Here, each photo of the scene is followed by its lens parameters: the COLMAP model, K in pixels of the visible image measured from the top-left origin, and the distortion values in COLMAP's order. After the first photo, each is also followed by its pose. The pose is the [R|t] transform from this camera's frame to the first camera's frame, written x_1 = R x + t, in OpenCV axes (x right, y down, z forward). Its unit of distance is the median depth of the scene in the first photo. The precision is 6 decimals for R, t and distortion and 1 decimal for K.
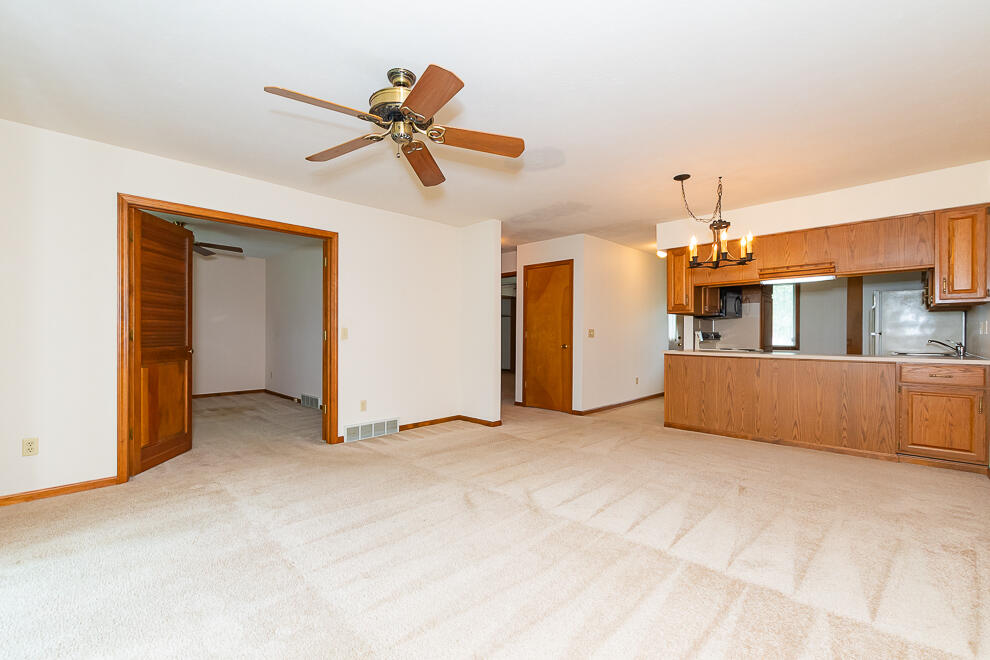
lens RADIAL K [[424.9, 0, 505.8], [0, 424.9, 337.1], [0, 0, 1]] dist [-0.000036, -0.002089]
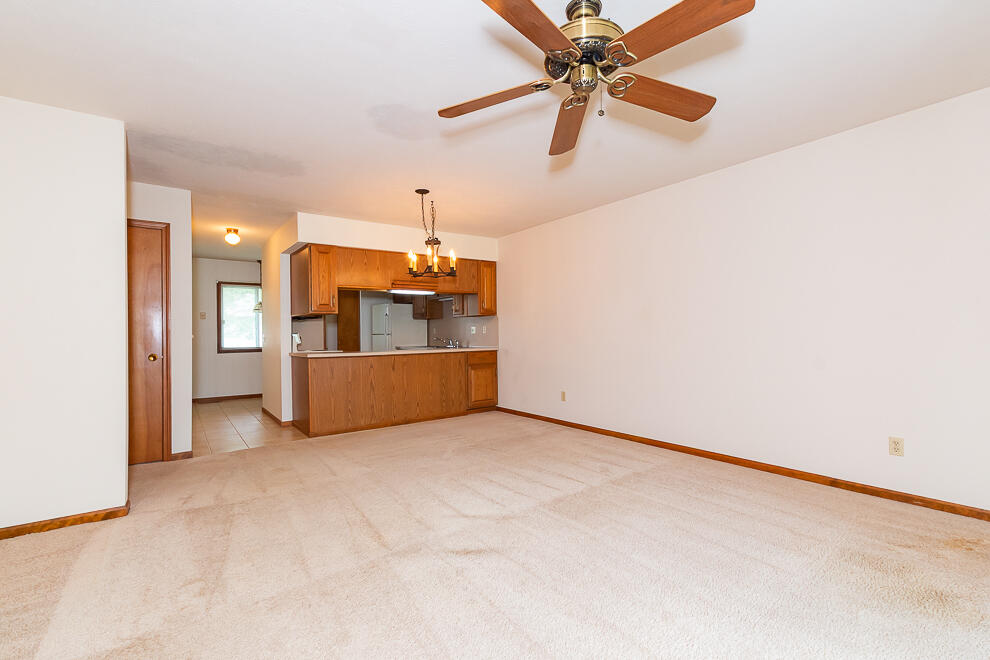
lens RADIAL K [[424.9, 0, 500.7], [0, 424.9, 335.5], [0, 0, 1]] dist [-0.000036, -0.002089]
pose [[0.188114, -0.008288, 0.982112, -0.585963], [0.023653, 0.999713, 0.003906, -0.002898], [-0.981862, 0.022495, 0.188256, 0.565305]]
